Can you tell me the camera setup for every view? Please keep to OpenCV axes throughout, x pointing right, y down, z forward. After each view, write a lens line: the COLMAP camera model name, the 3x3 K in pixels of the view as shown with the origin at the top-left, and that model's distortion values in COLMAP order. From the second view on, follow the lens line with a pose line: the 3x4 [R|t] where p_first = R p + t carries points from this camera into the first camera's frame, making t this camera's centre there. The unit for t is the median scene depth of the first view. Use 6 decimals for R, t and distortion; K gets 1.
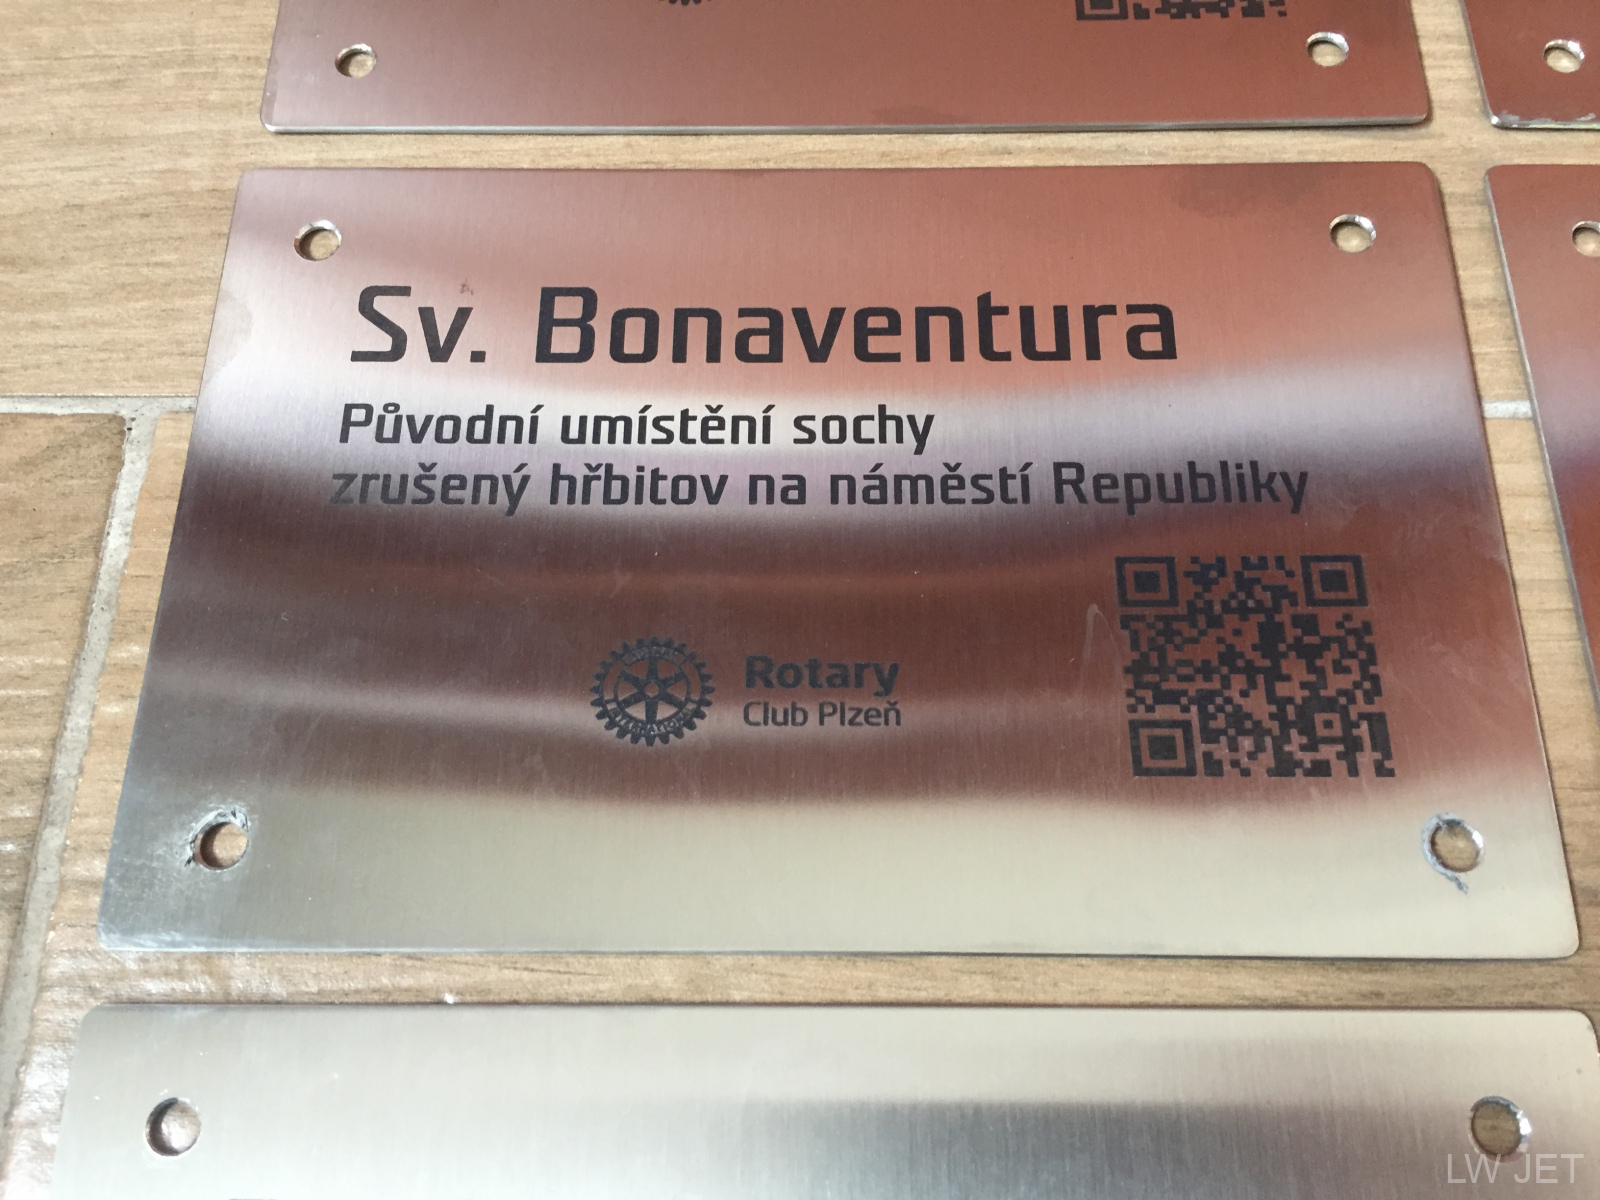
lens RADIAL K [[1352.4, 0, 798.4], [0, 1352.4, 594.8], [0, 0, 1]] dist [0.038290, -0.086959]
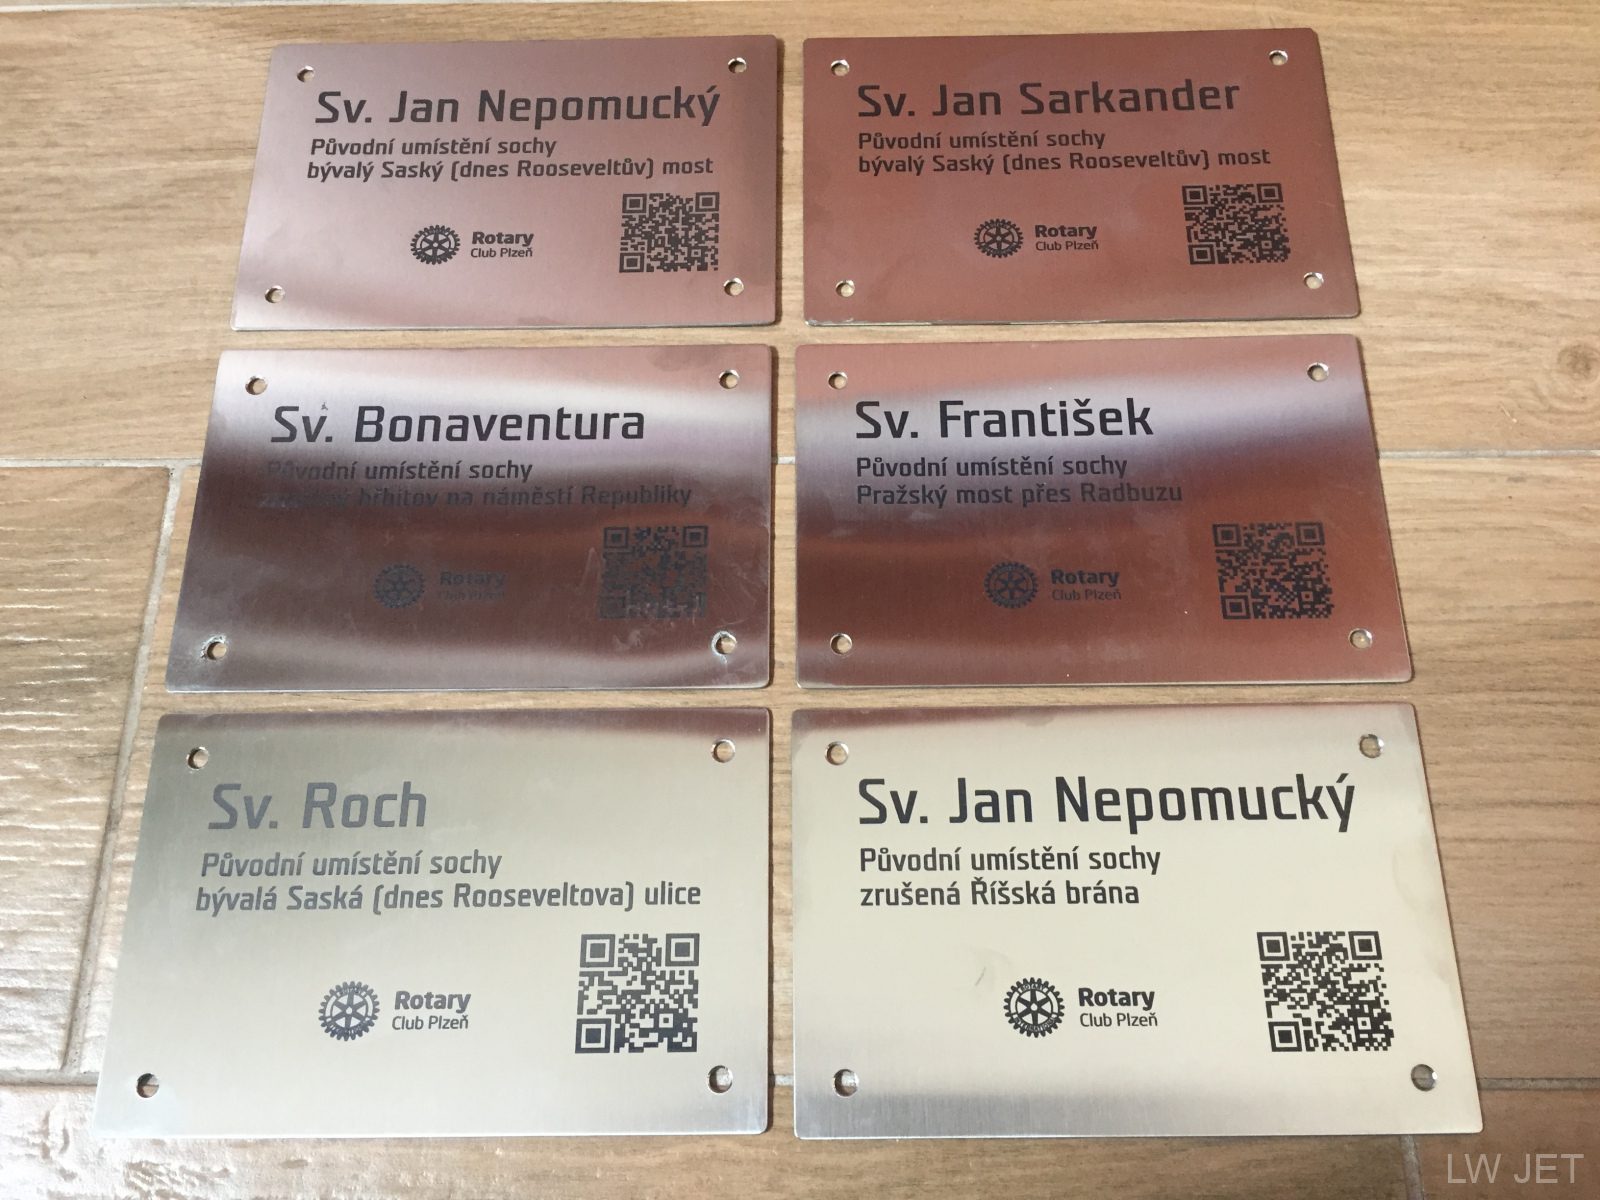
lens RADIAL K [[1352.4, 0, 803.7], [0, 1352.4, 601.9], [0, 0, 1]] dist [0.038290, -0.086959]
pose [[0.999956, -0.009324, 0.001064, 0.532350], [0.009303, 0.999780, 0.018794, 0.054734], [-0.001239, -0.018783, 0.999823, -1.216258]]
